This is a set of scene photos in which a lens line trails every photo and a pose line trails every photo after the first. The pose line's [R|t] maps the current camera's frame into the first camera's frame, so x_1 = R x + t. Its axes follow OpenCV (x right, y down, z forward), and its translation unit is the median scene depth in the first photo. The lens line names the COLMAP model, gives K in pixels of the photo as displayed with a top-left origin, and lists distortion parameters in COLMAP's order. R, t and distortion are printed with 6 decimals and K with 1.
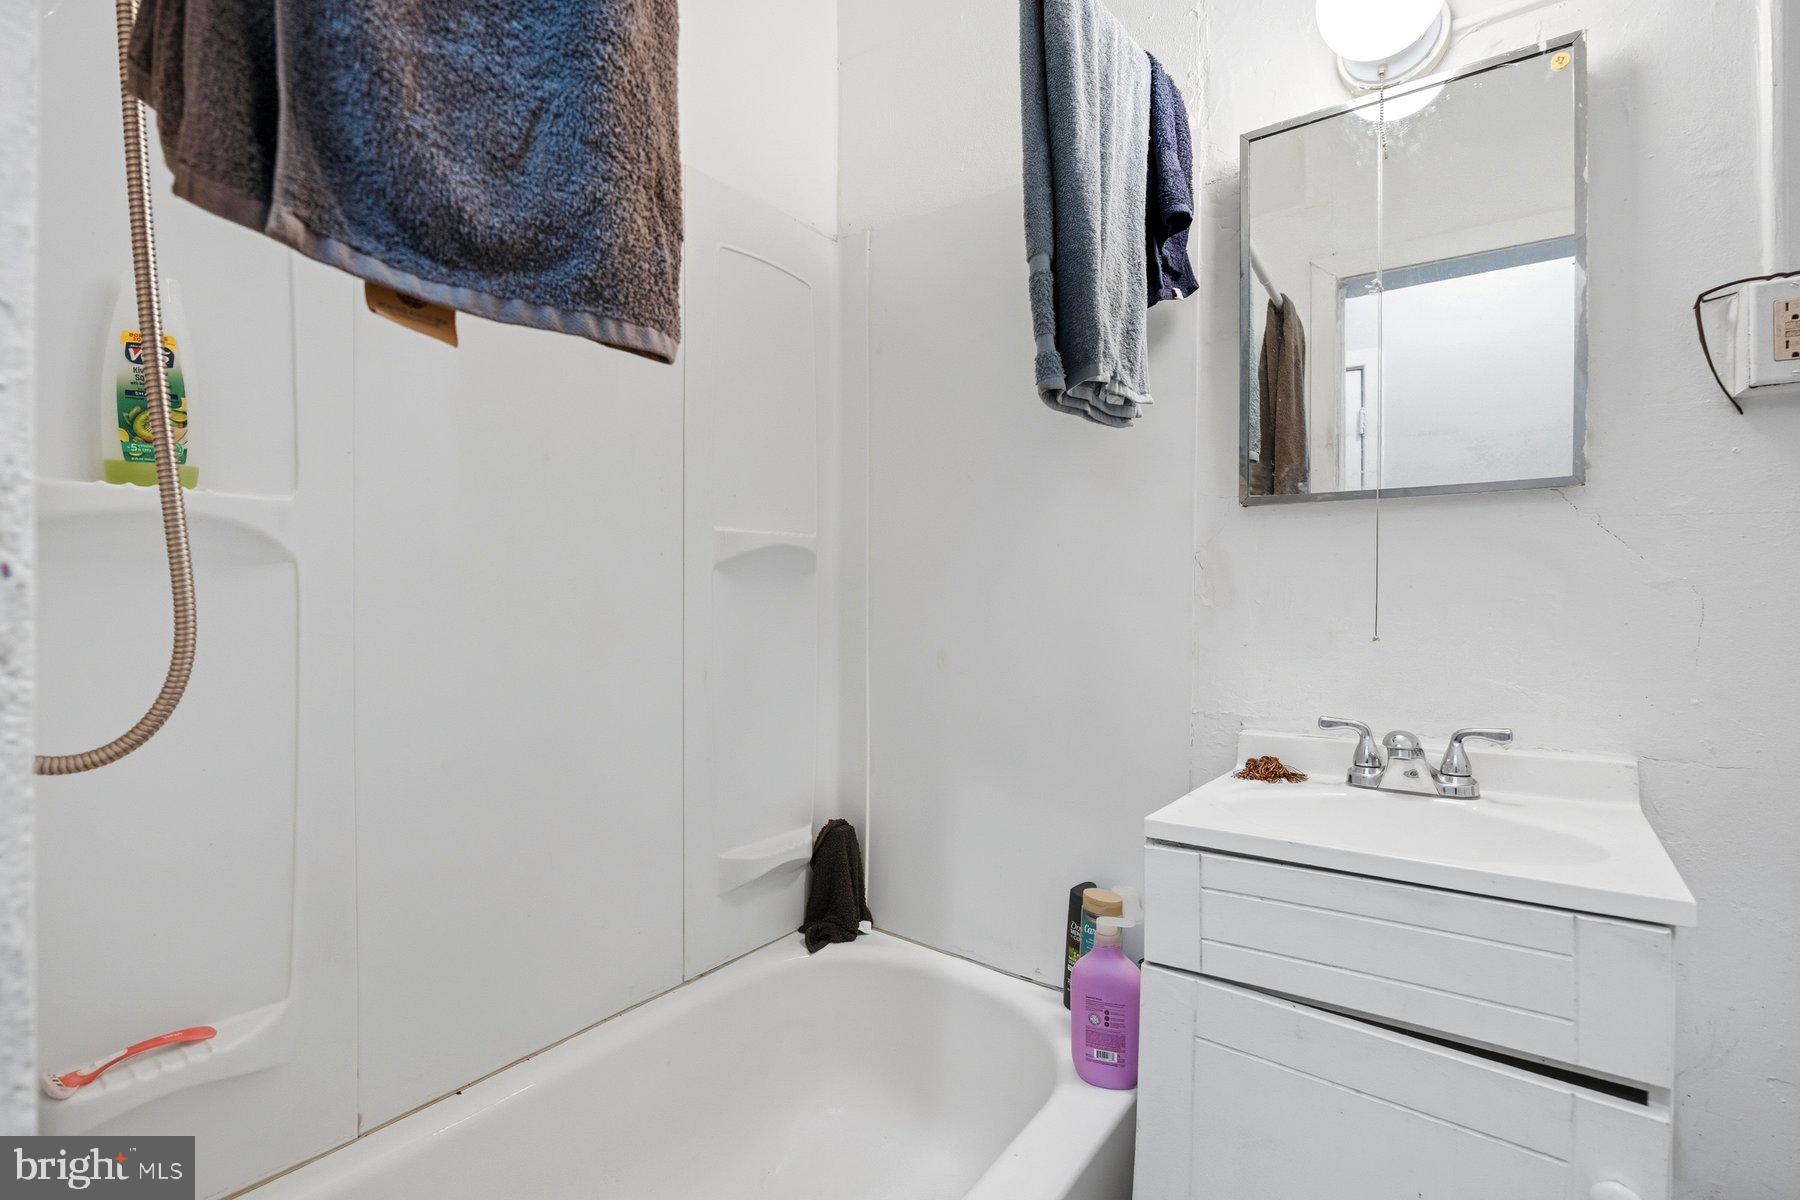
lens RADIAL K [[831.6, 0, 895.2], [0, 831.6, 601.5], [0, 0, 1]] dist [-0.011974, 0.000488]
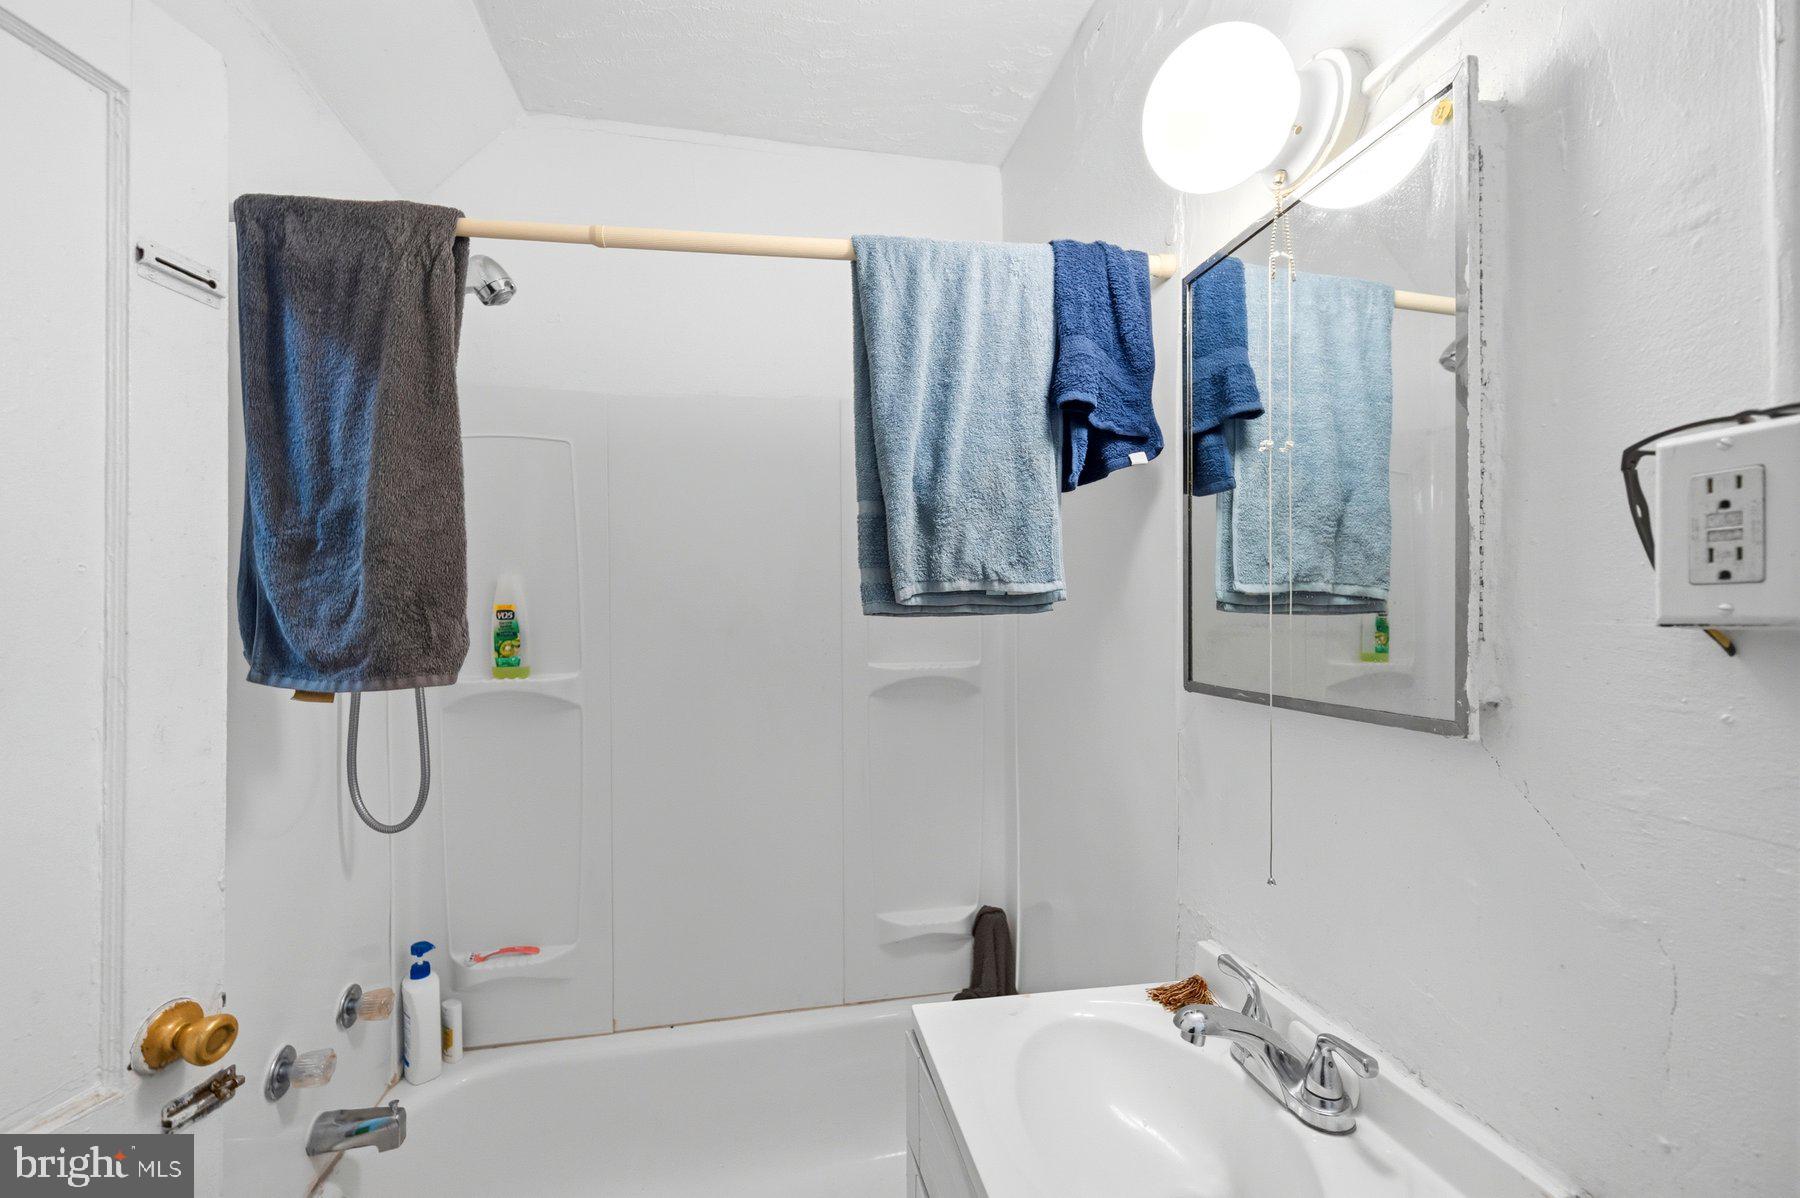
lens RADIAL K [[731.3, 0, 896.6], [0, 731.3, 609.6], [0, 0, 1]] dist [-0.003441, 0.000386]
pose [[0.742258, -0.011477, -0.670016, 0.891586], [0.003909, 0.999910, -0.012797, -0.241266], [0.670103, 0.006879, 0.742236, 0.249616]]
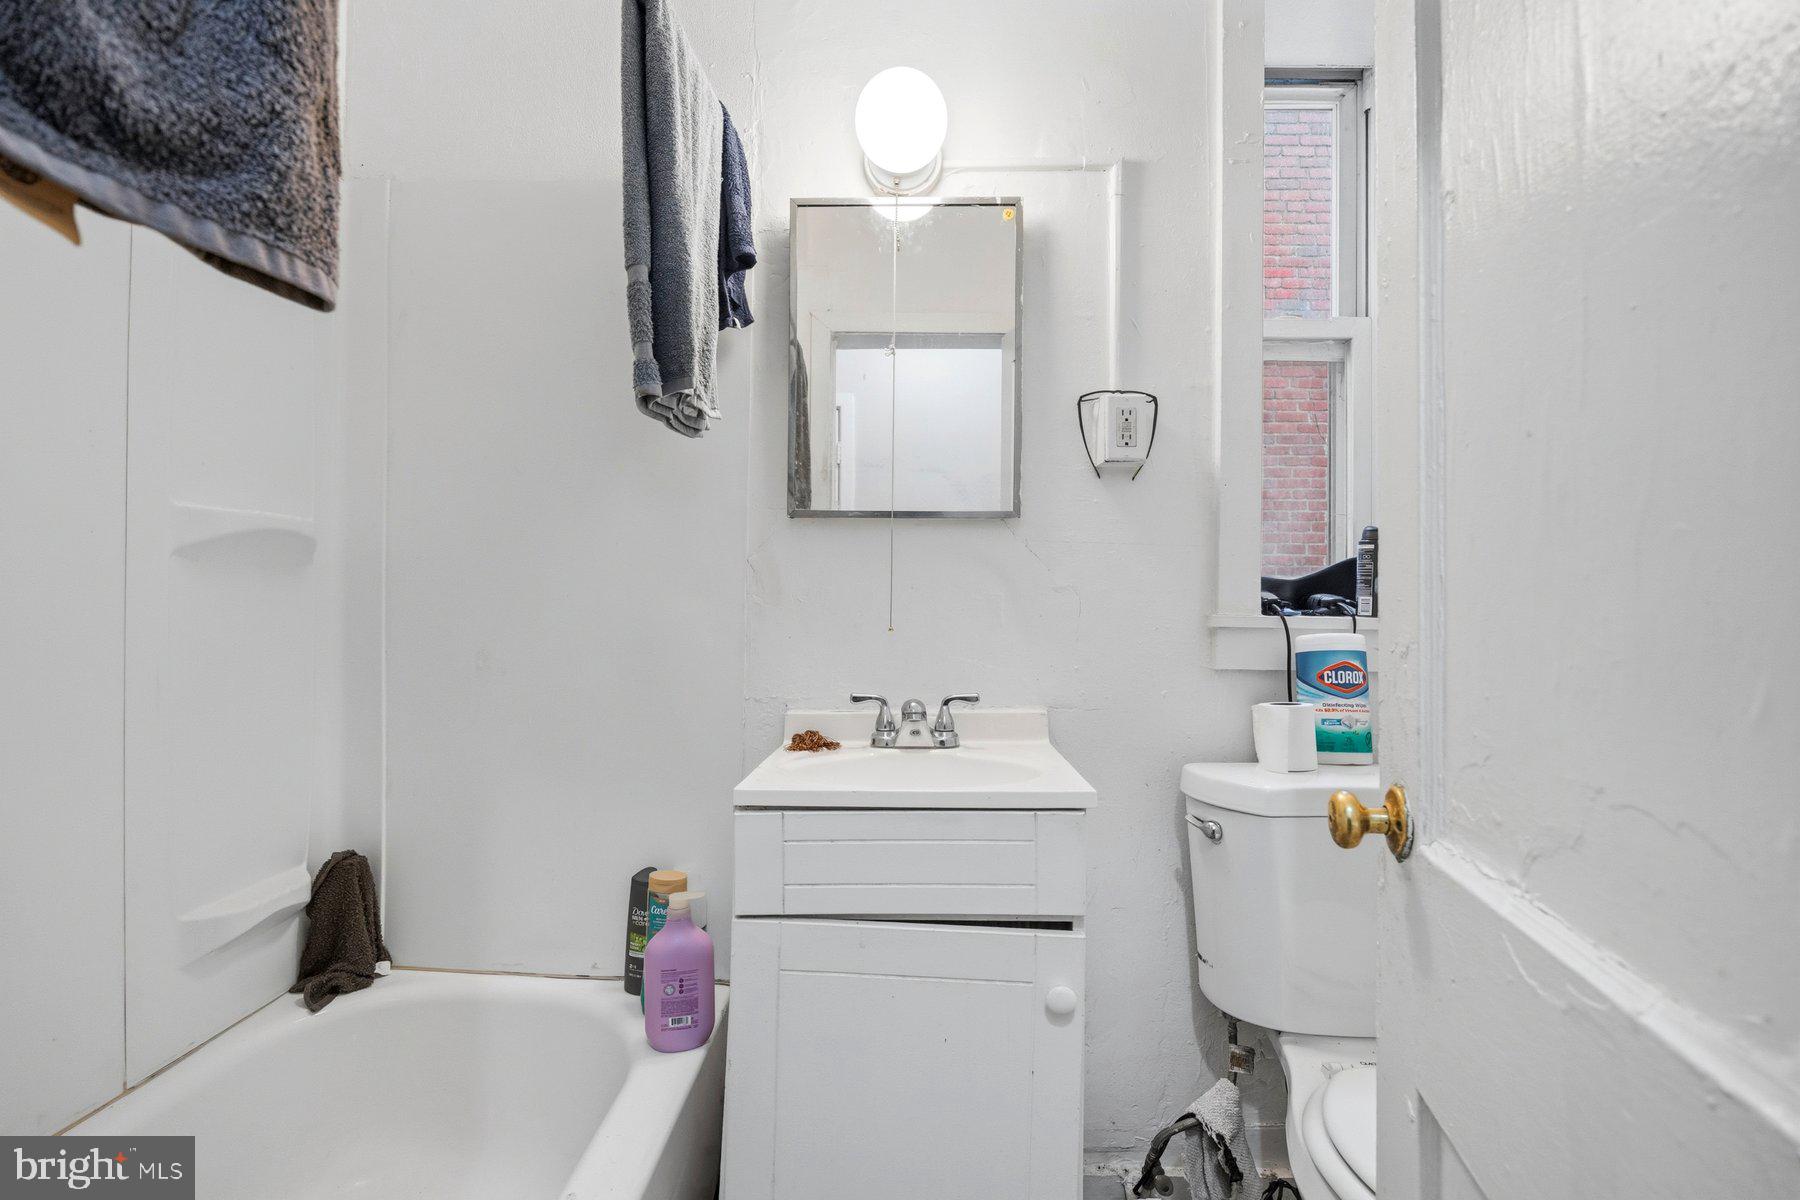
lens RADIAL K [[816.1, 0, 899.4], [0, 816.1, 604.9], [0, 0, 1]] dist [-0.015596, 0.000713]
pose [[0.818101, 0.004458, 0.575057, -0.140610], [-0.002946, 0.999989, -0.003560, 0.014182], [-0.575067, 0.001218, 0.818106, -0.028413]]
